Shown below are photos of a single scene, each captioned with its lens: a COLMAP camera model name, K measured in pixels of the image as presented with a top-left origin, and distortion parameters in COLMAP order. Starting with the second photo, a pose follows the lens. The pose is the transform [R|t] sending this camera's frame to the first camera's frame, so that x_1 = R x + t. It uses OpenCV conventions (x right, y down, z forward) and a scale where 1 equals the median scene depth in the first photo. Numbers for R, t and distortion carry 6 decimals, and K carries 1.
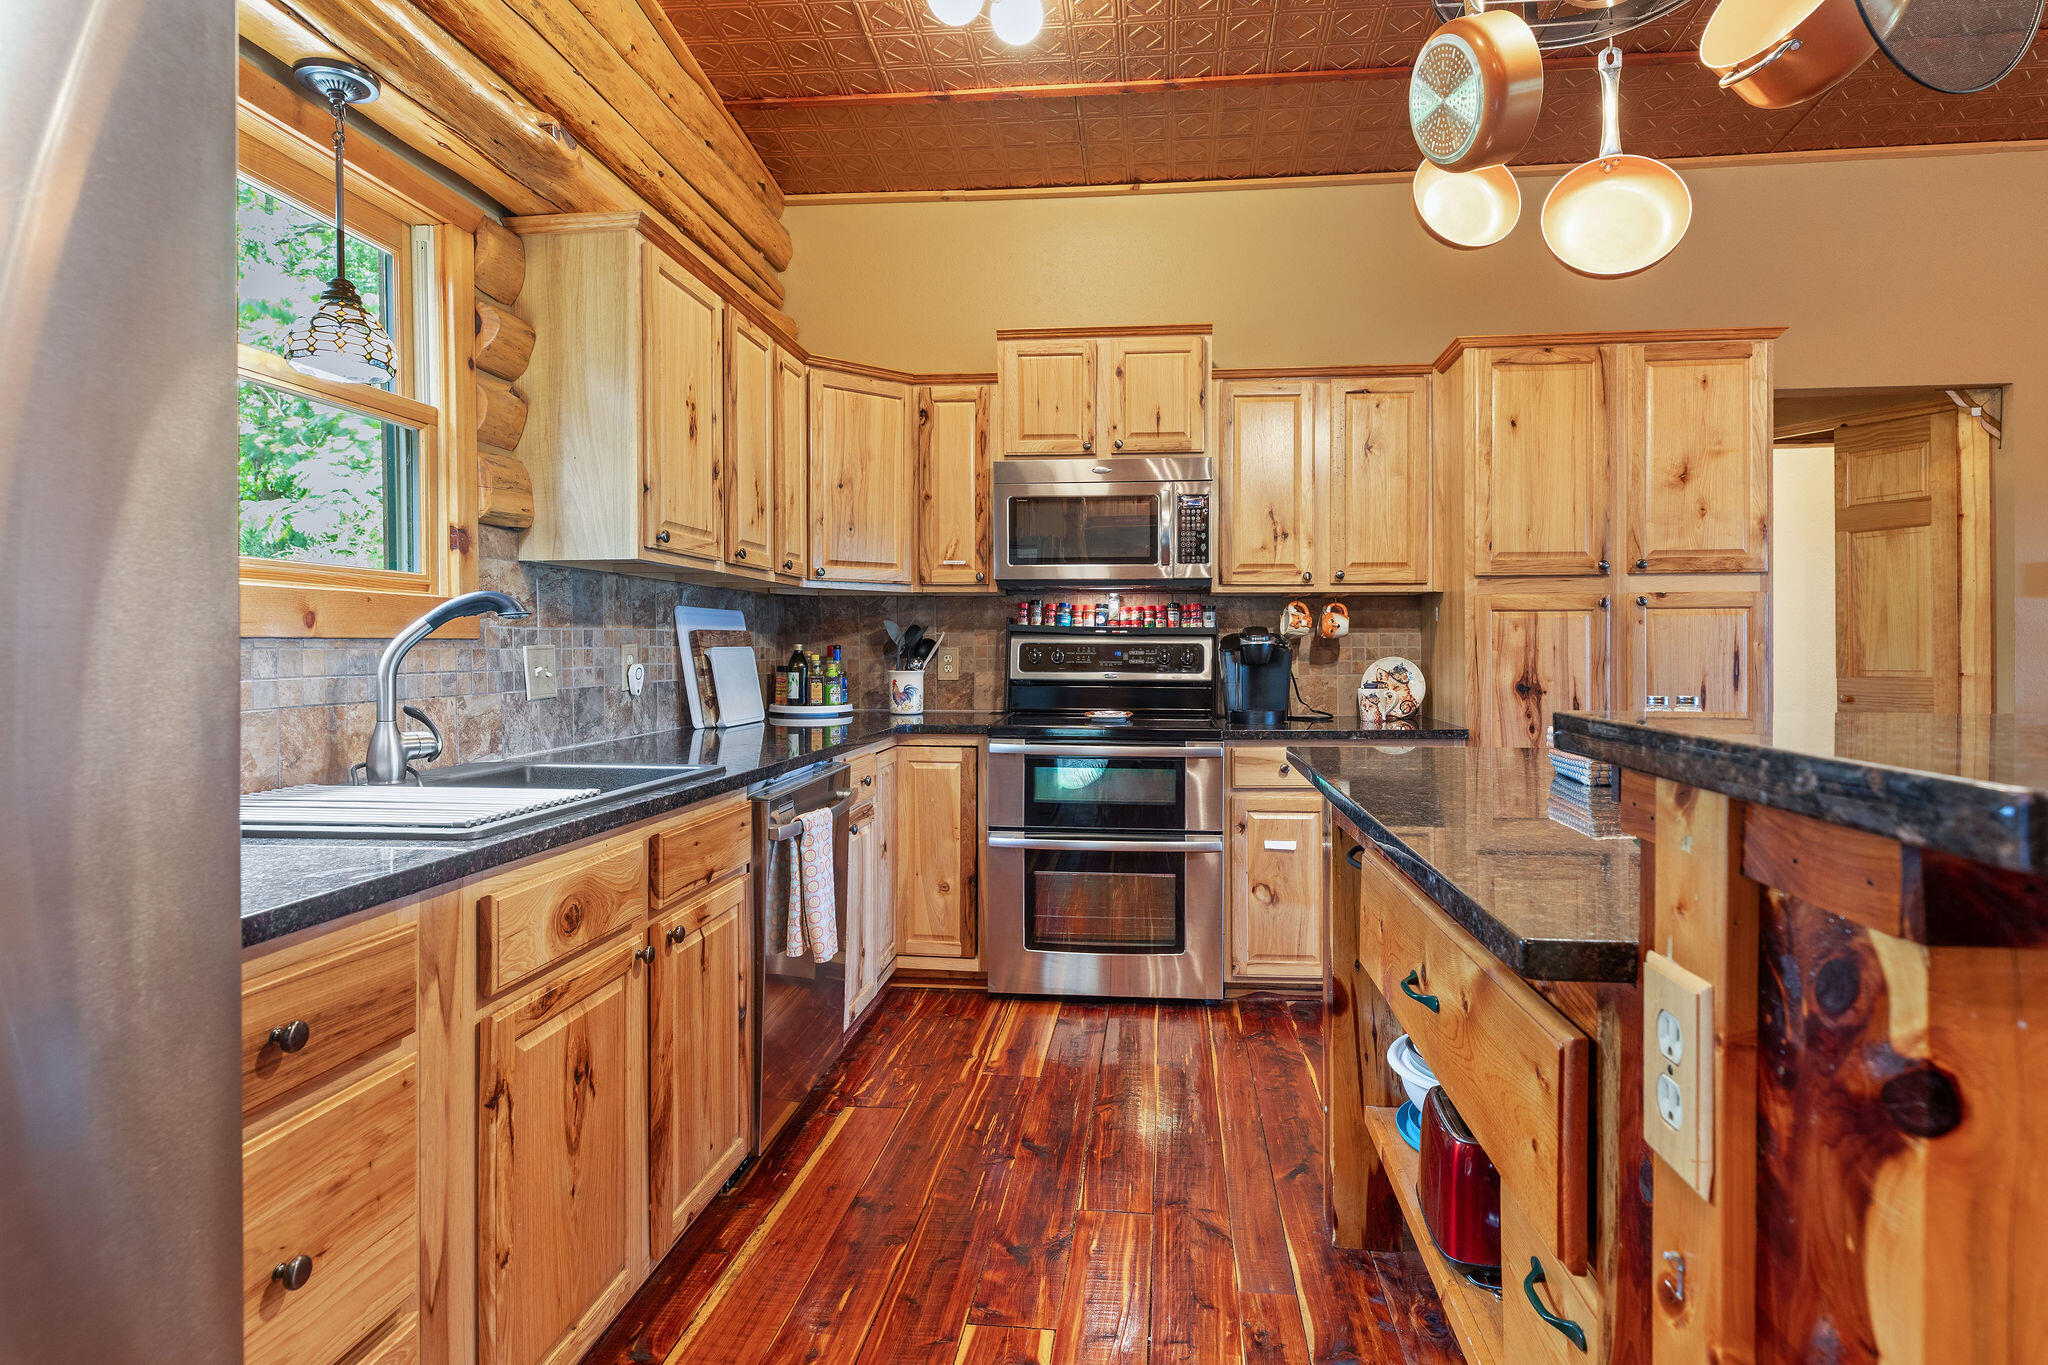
lens RADIAL K [[1070.4, 0, 1072.5], [0, 1070.4, 658.0], [0, 0, 1]] dist [0.000569, 0.000058]
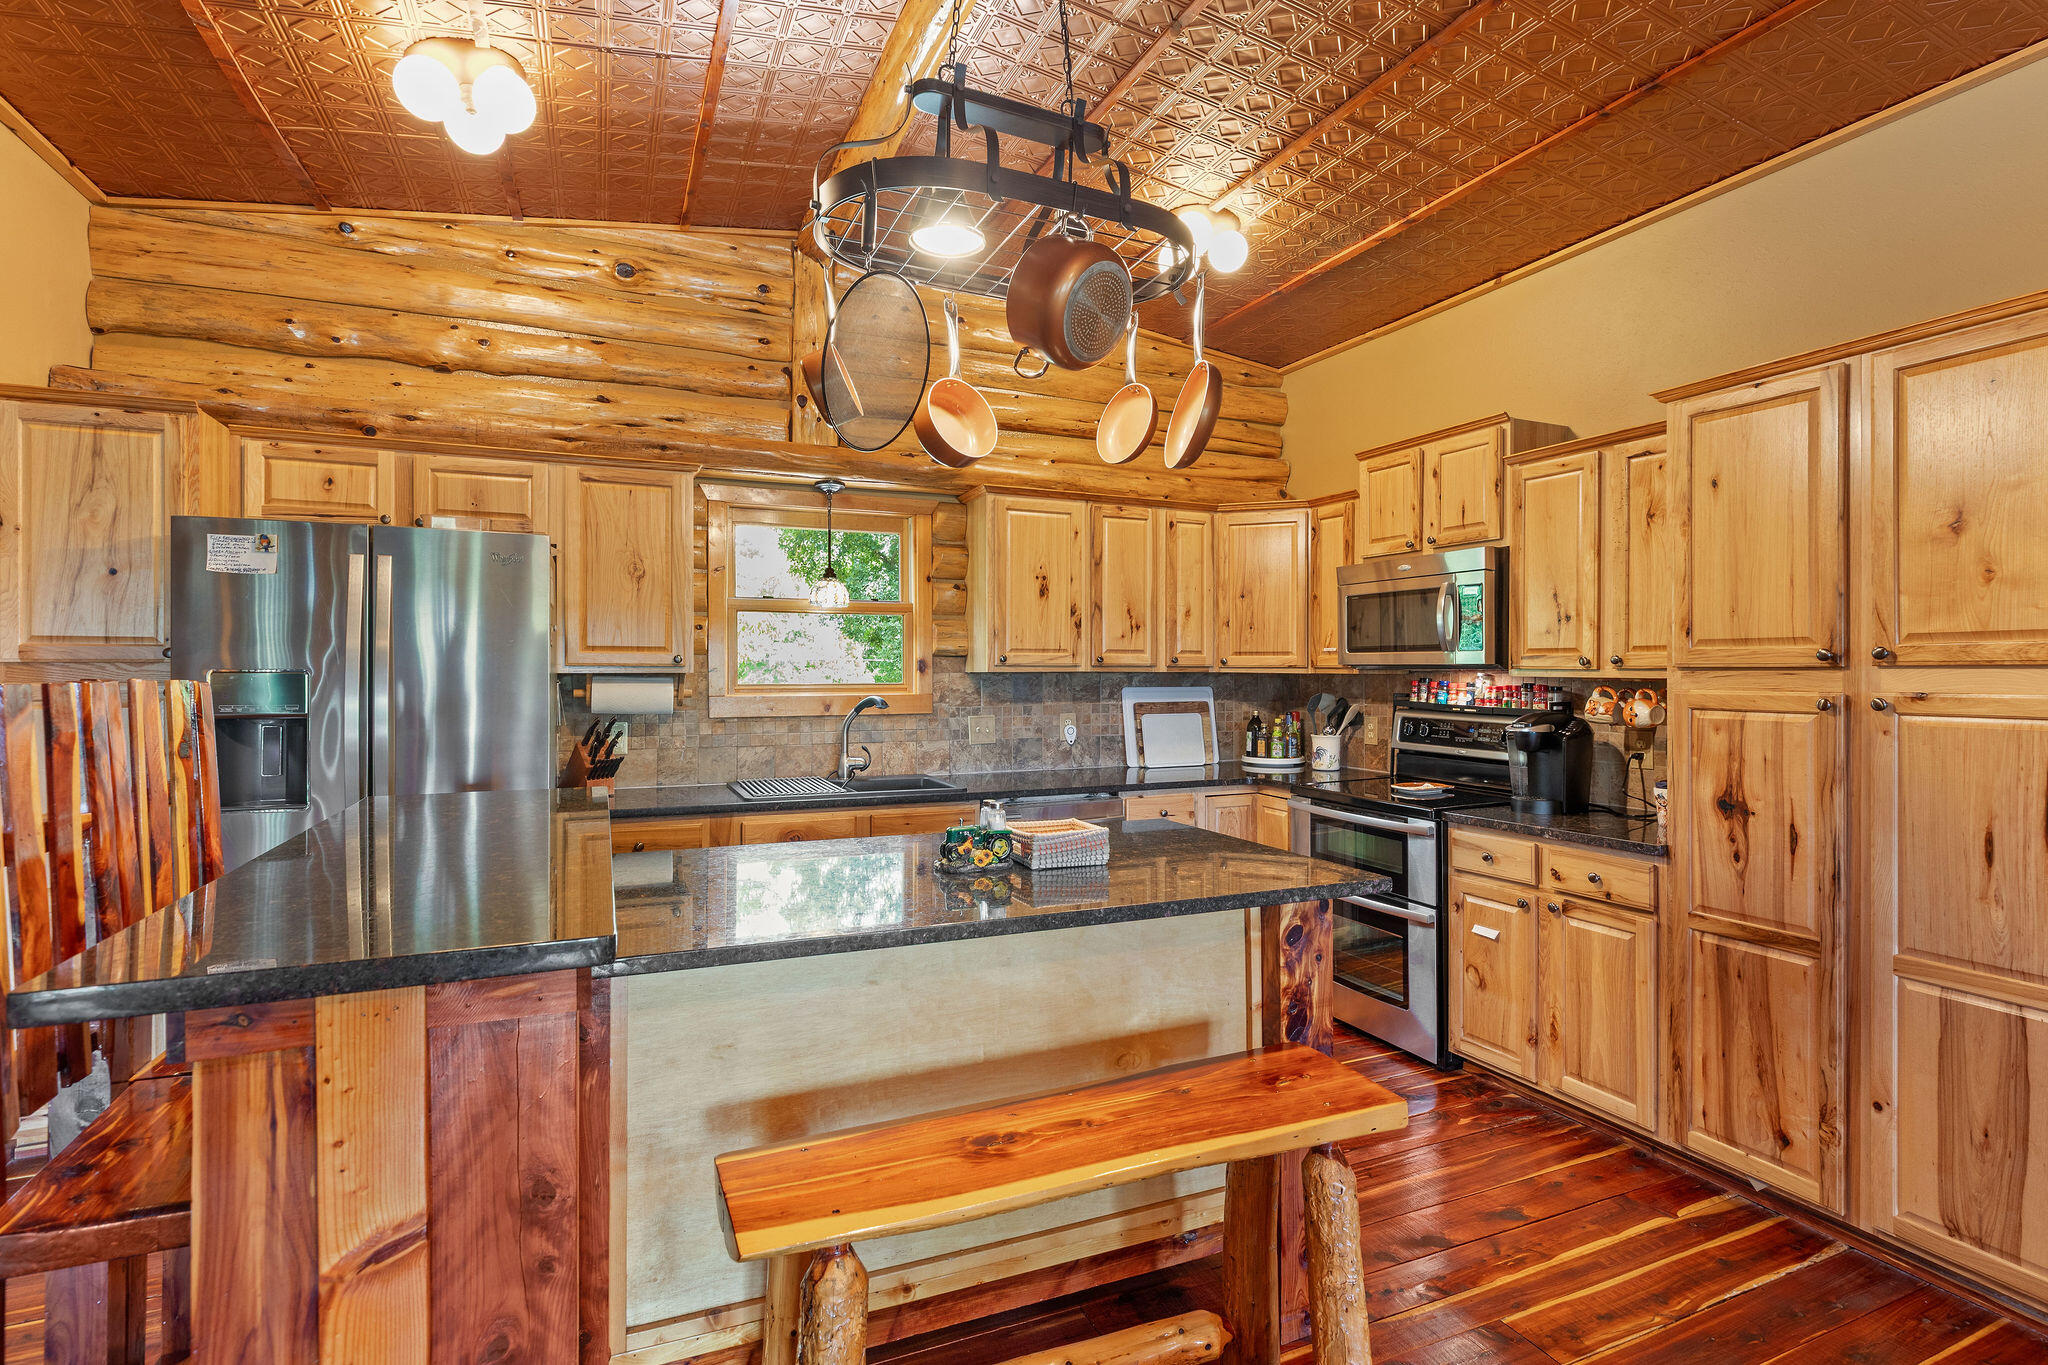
lens RADIAL K [[1004.1, 0, 1024.0], [0, 1004.1, 682.5], [0, 0, 1]] dist [0.001131, 0.000124]
pose [[0.485165, 0.013197, -0.874323, 0.830800], [-0.011286, 0.999897, 0.008829, -0.066324], [0.874350, 0.005584, 0.485264, 0.158351]]
